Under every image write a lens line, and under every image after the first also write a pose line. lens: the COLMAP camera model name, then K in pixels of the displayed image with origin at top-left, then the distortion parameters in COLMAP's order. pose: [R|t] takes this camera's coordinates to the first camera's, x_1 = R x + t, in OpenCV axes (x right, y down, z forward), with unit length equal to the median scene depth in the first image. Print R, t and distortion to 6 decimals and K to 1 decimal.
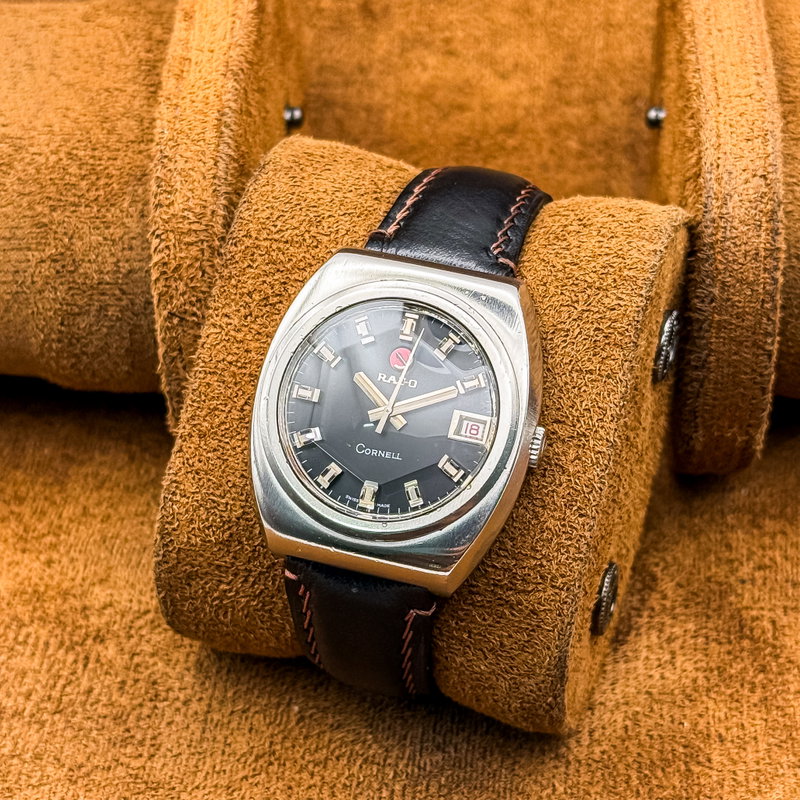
lens RADIAL K [[2011.4, 0, 386.1], [0, 2011.4, 443.5], [0, 0, 1]] dist [-0.095309, 4.890348]
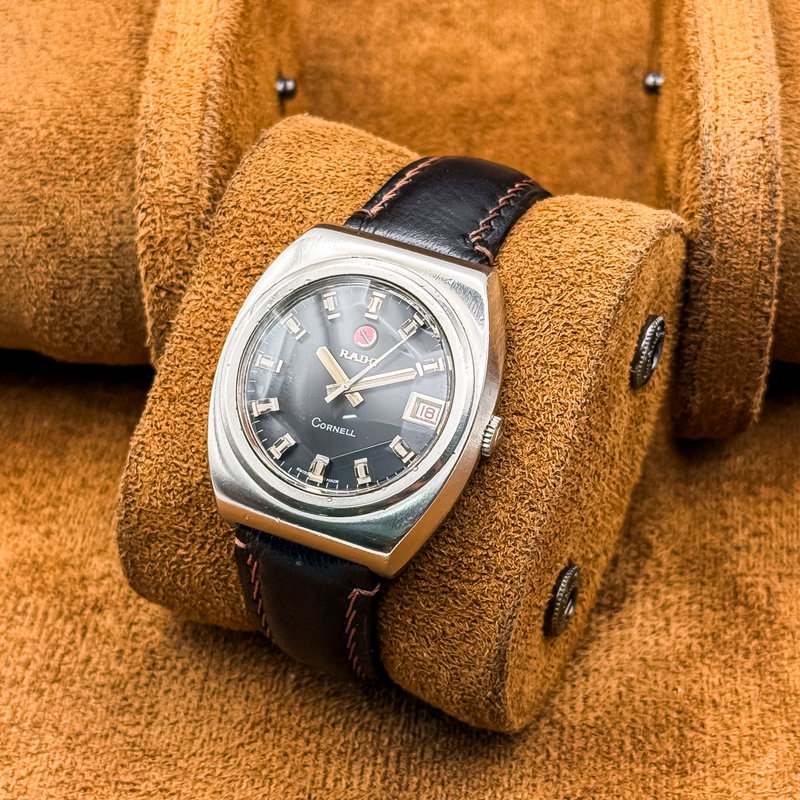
lens RADIAL K [[2011.4, 0, 386.1], [0, 2011.4, 443.5], [0, 0, 1]] dist [-0.095309, 4.890348]
pose [[0.992984, 0.087147, -0.079924, 0.097918], [-0.088509, 0.995982, -0.013643, 0.022349], [0.078414, 0.020621, 0.996708, 0.005511]]
